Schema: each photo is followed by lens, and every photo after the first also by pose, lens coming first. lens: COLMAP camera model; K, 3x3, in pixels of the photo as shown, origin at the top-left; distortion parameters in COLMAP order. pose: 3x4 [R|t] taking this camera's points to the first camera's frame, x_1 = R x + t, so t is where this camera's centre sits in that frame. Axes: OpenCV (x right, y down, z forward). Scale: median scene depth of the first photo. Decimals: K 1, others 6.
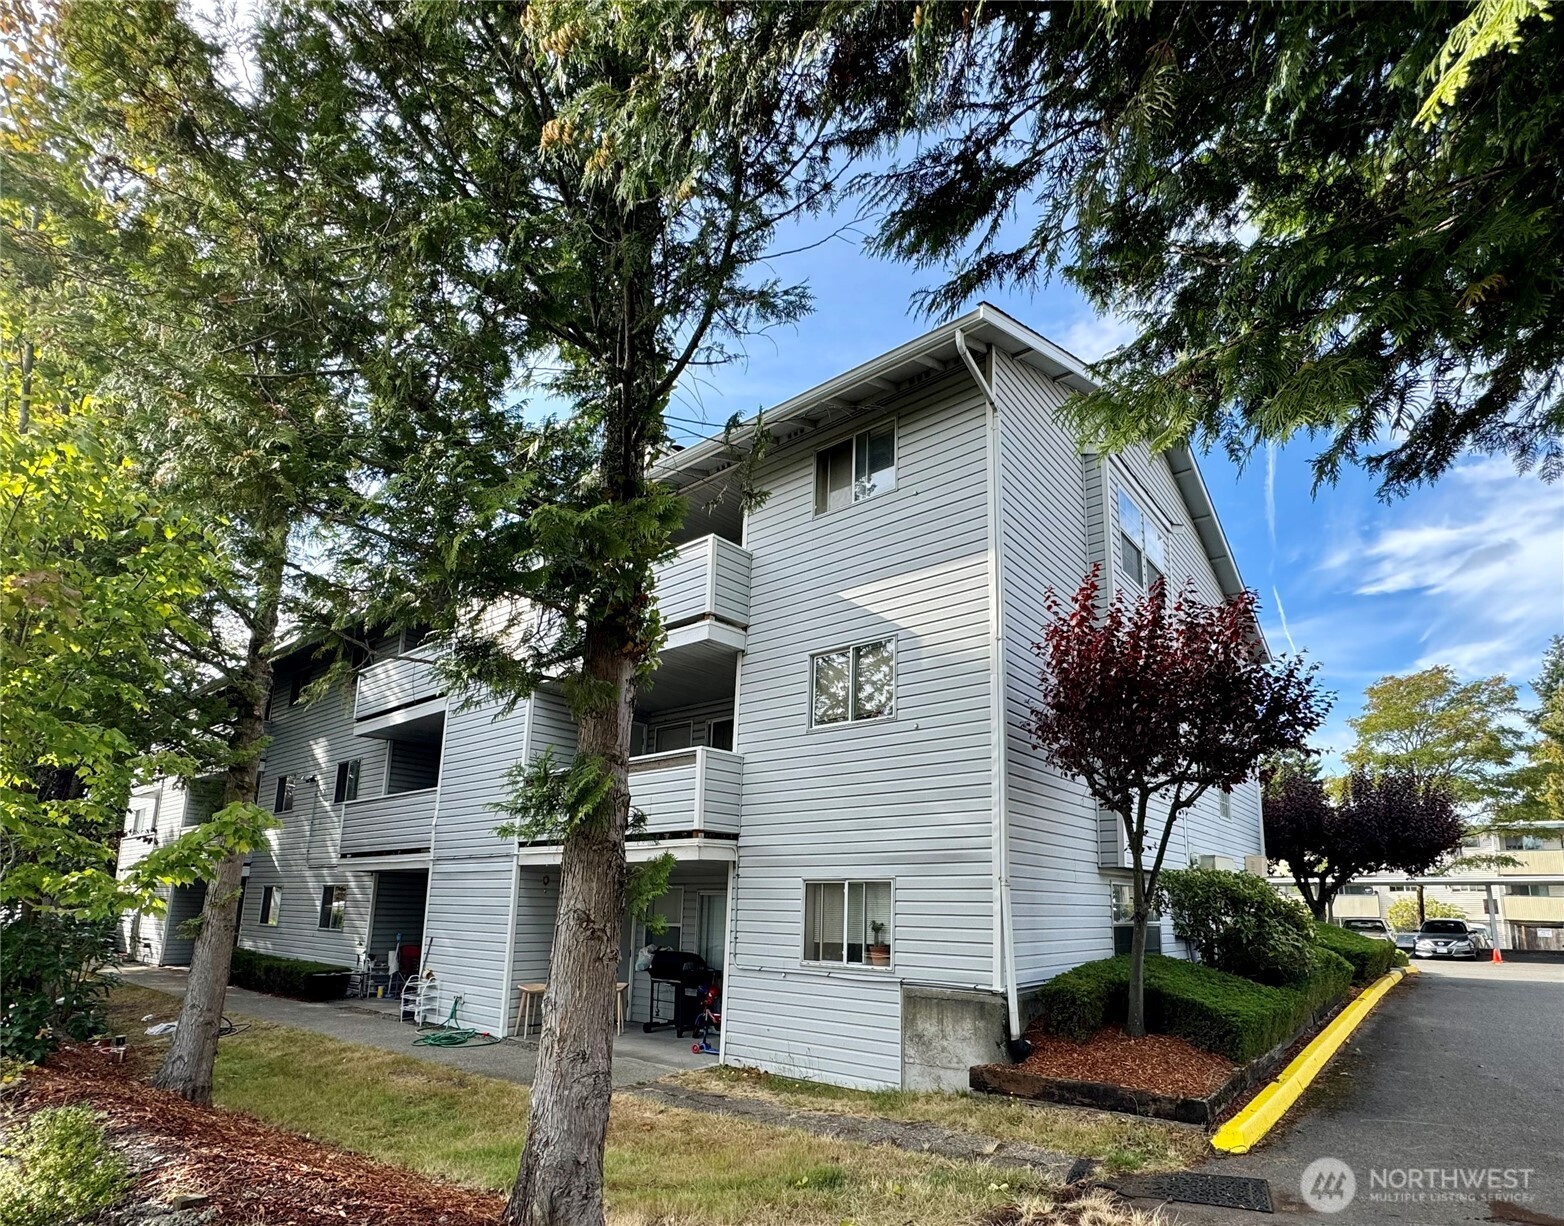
lens RADIAL K [[807.6, 0, 837.4], [0, 807.6, 764.3], [0, 0, 1]] dist [-0.002411, 0.000008]
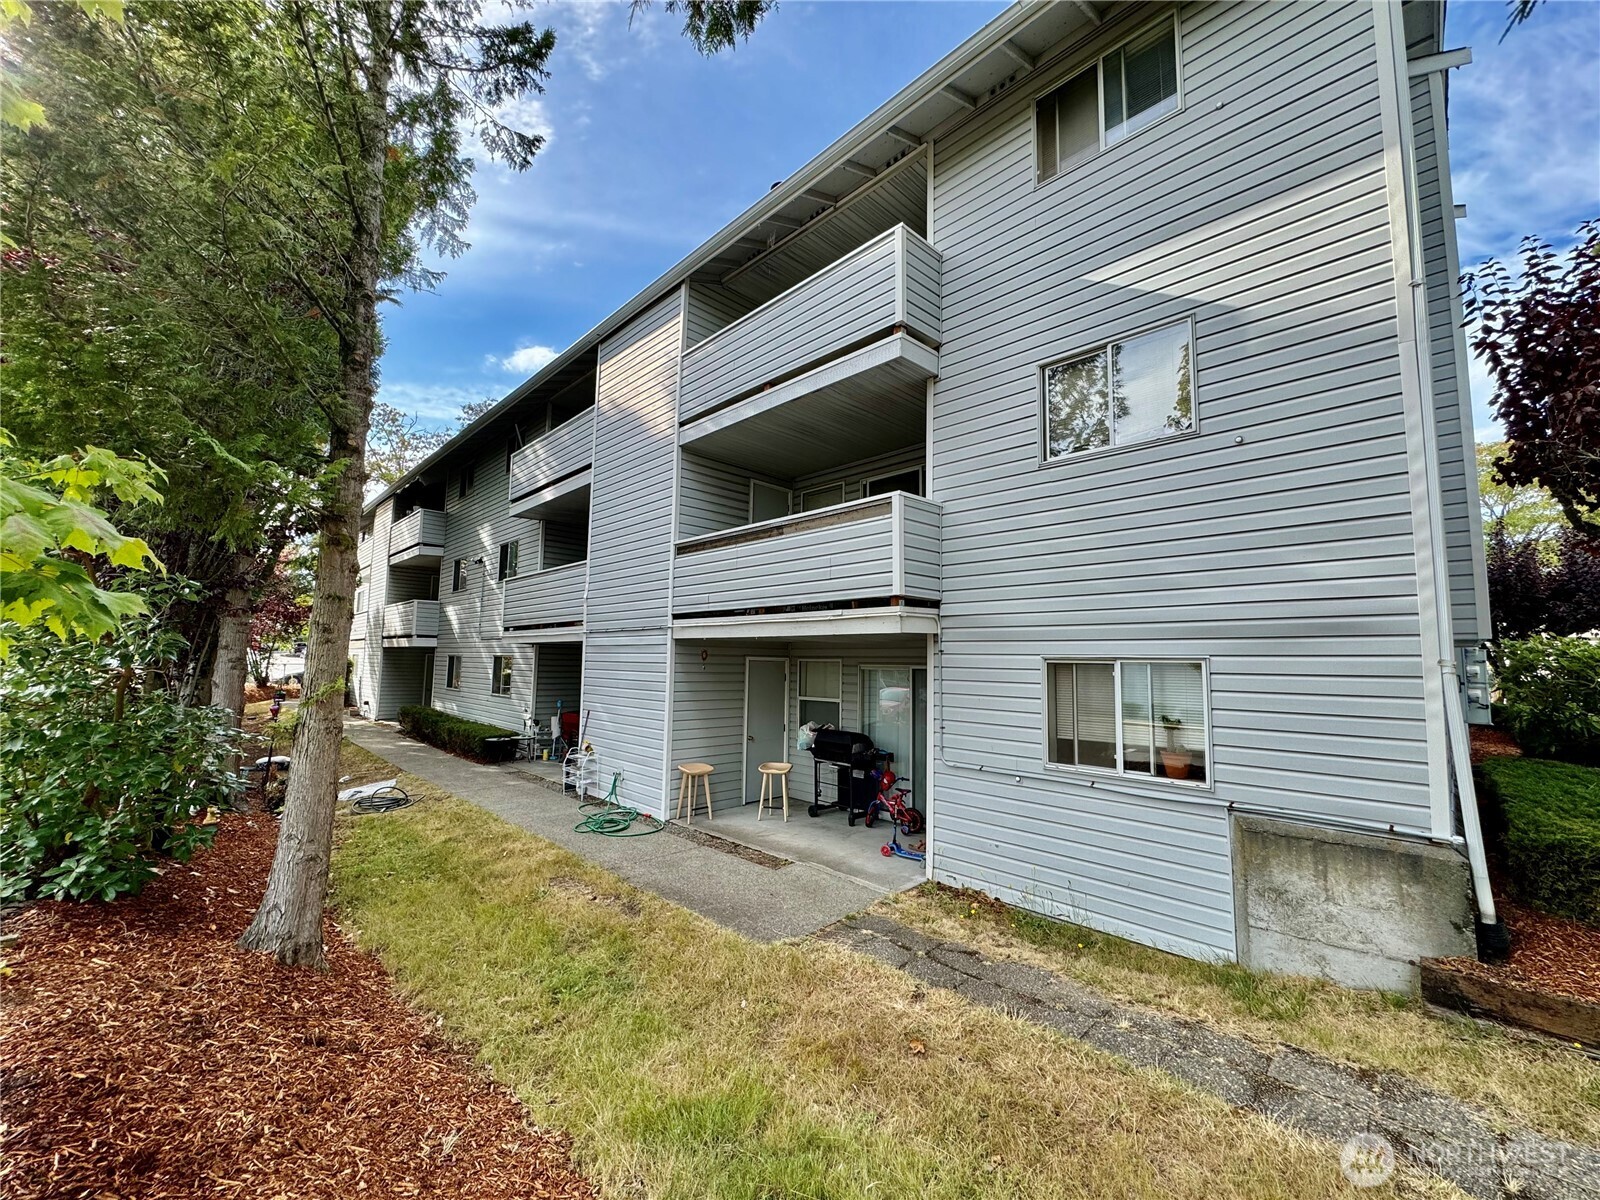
lens RADIAL K [[633.8, 0, 800.0], [0, 633.8, 600.0], [0, 0, 1]] dist [0.001213, 0.000273]
pose [[0.990713, -0.013172, -0.135327, -0.173241], [0.023191, 0.997082, 0.072731, 0.035263], [0.133974, -0.075194, 0.988128, 0.344764]]
